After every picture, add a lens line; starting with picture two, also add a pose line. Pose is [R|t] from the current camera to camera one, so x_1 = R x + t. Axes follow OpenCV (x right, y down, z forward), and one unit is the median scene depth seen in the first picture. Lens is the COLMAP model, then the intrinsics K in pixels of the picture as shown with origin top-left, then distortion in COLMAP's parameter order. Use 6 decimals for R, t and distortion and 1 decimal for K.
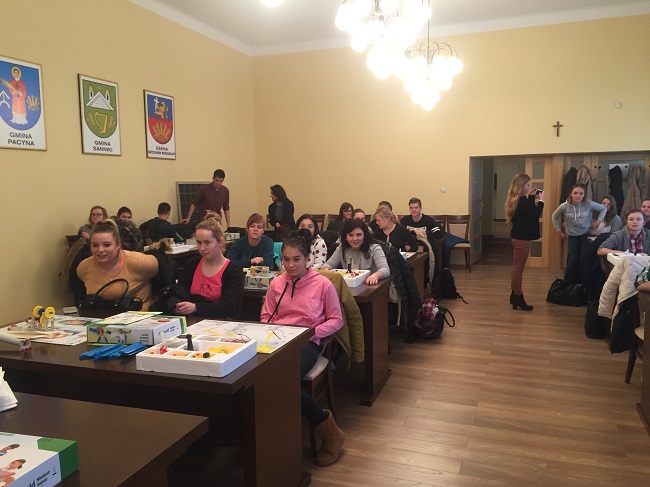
lens RADIAL K [[549.6, 0, 325.0], [0, 549.6, 243.5], [0, 0, 1]] dist [0.004440, 0.002042]
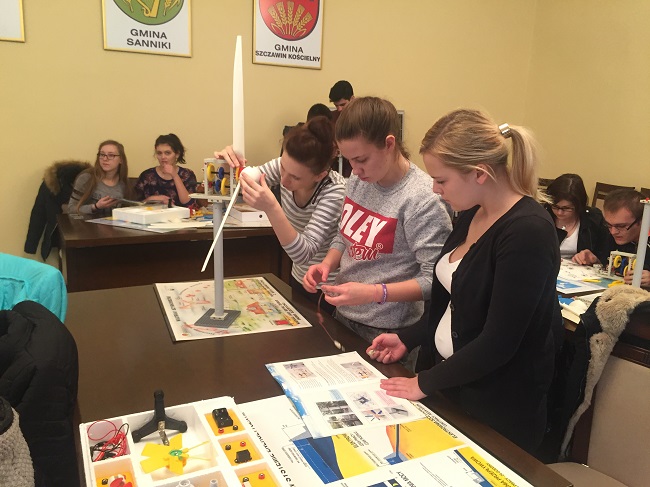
lens RADIAL K [[549.6, 0, 325.0], [0, 549.6, 243.5], [0, 0, 1]] dist [0.004440, 0.002042]
pose [[0.787007, 0.188669, -0.587387, 0.138537], [-0.115470, 0.980313, 0.160166, -0.077419], [0.606041, -0.058226, 0.793299, 0.631650]]
